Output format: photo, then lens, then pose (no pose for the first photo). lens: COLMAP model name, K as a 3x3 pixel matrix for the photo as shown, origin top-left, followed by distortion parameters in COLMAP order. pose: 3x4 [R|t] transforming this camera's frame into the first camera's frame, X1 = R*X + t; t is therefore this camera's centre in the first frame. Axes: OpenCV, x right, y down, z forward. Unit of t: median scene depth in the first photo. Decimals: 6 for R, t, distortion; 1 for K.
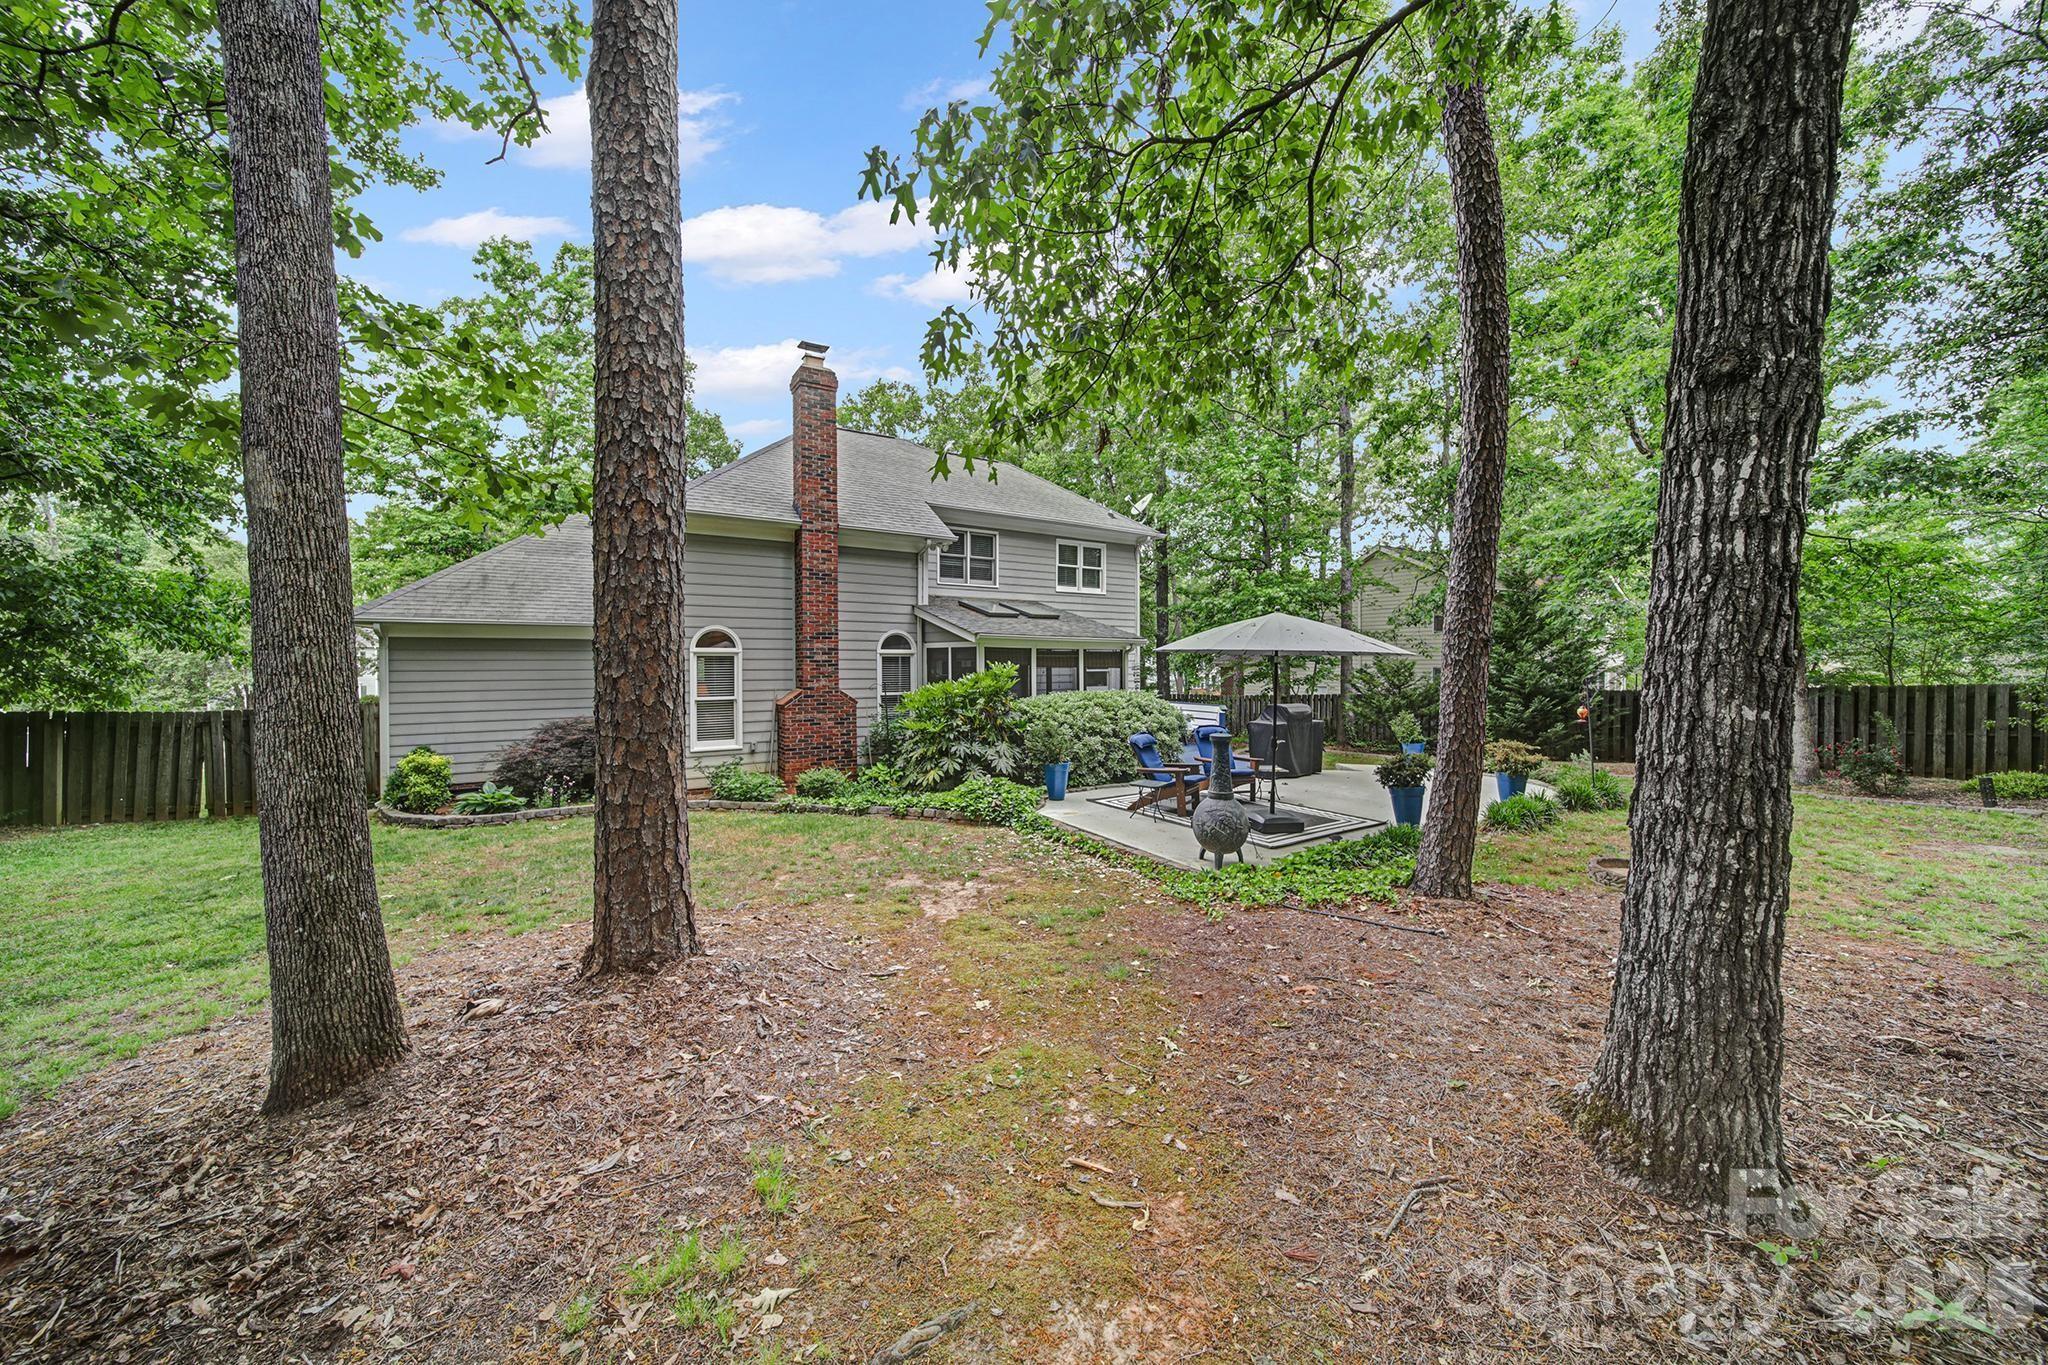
lens RADIAL K [[743.7, 0, 1027.4], [0, 743.7, 675.6], [0, 0, 1]] dist [-0.008955, -0.000106]
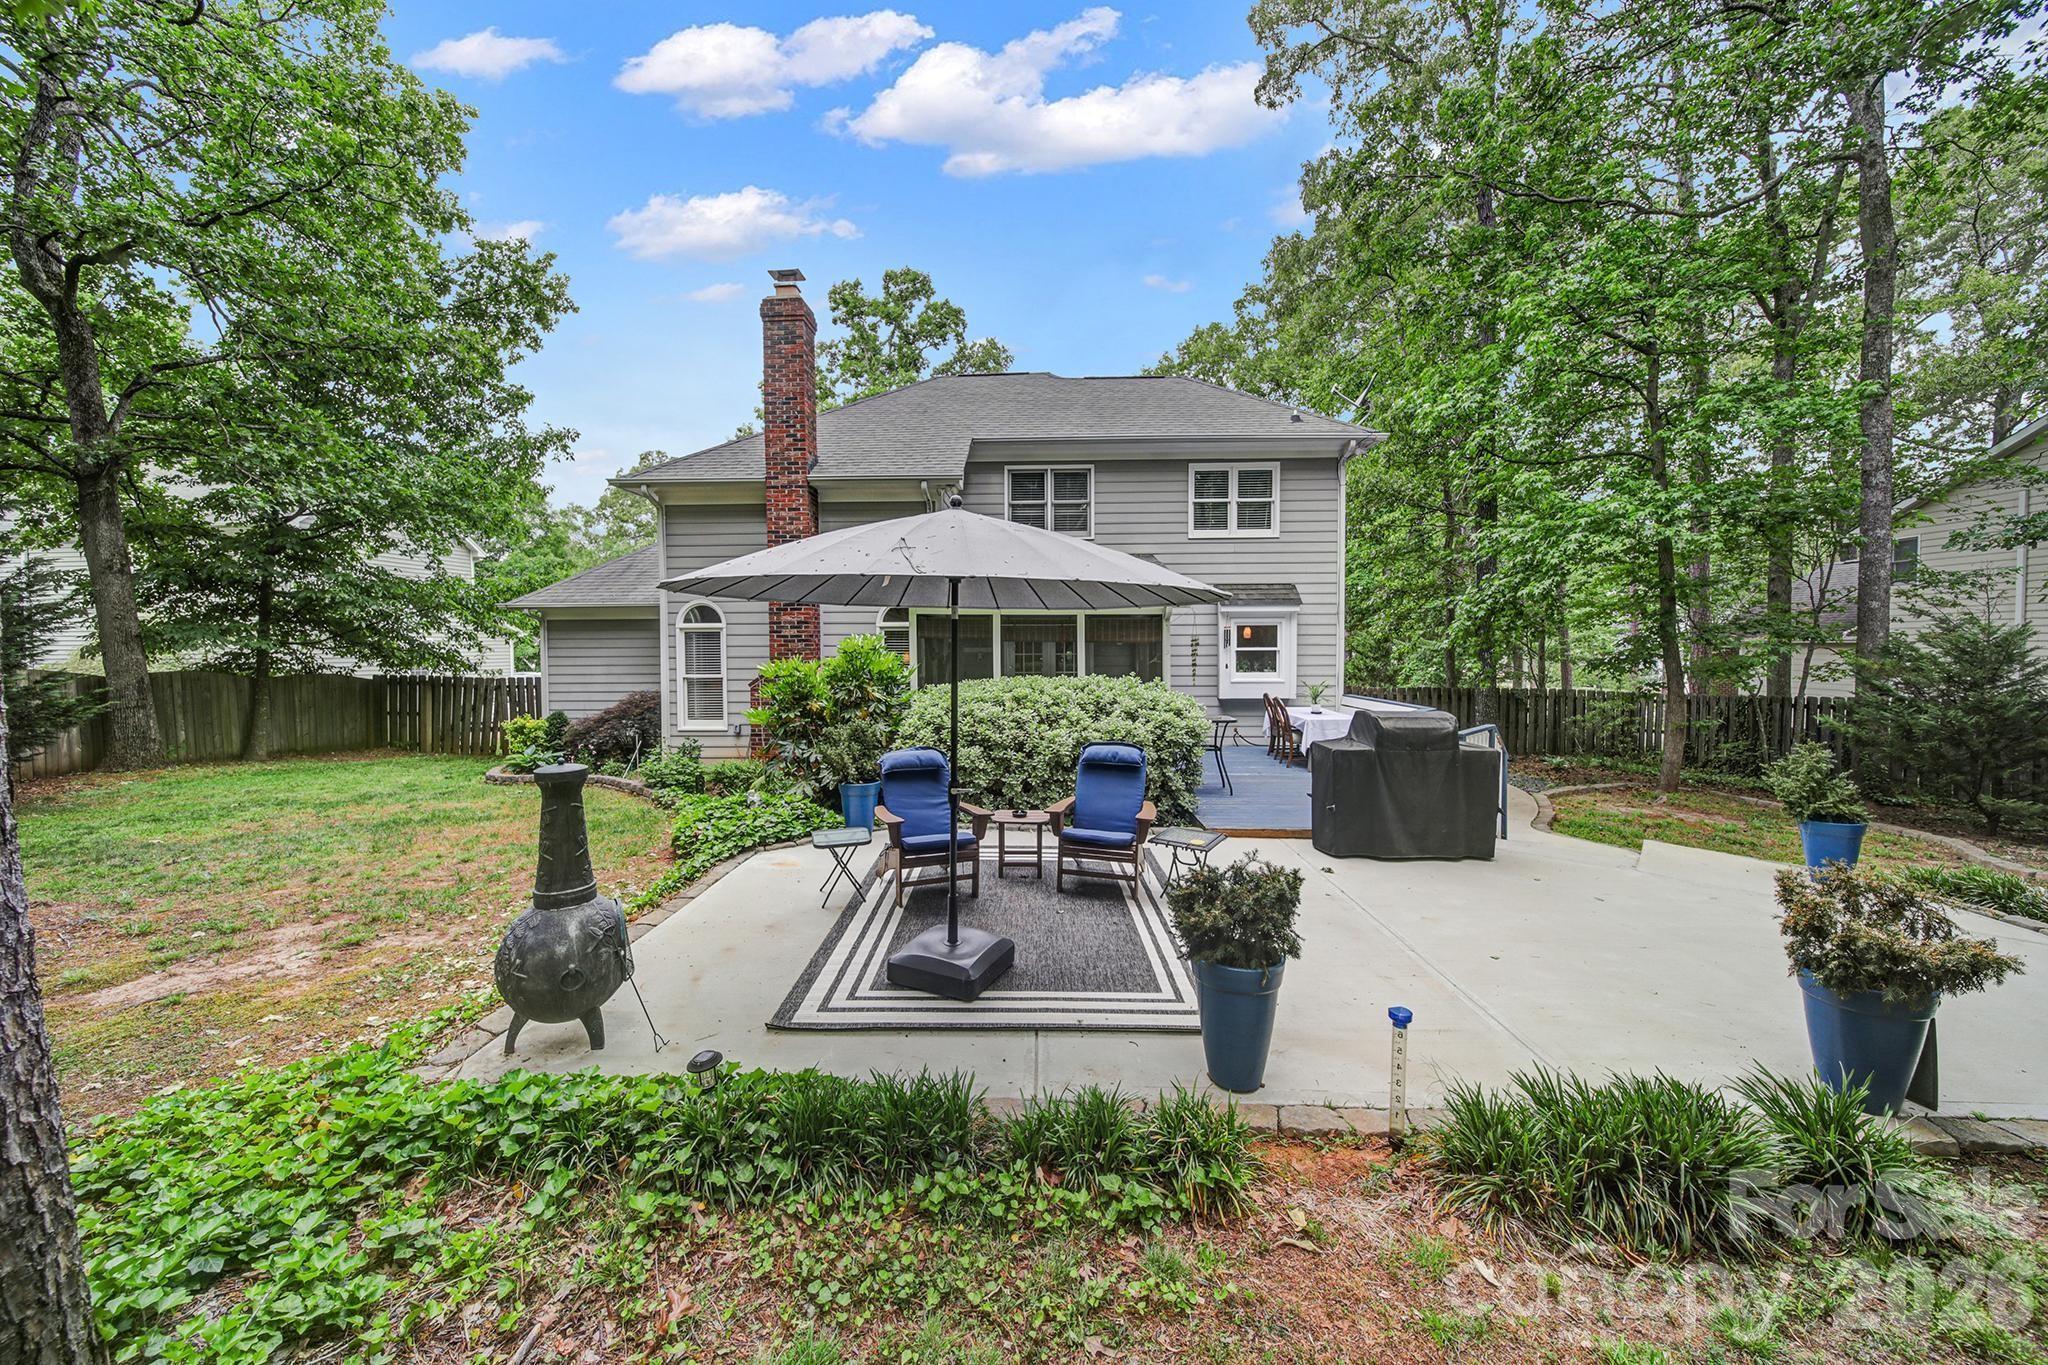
lens RADIAL K [[730.5, 0, 1011.1], [0, 730.5, 675.9], [0, 0, 1]] dist [-0.004203, -0.000226]
pose [[0.814399, 0.019092, -0.579991, 0.337248], [-0.004676, 0.999642, 0.026341, 0.002674], [0.580286, -0.018740, 0.814197, 0.348776]]
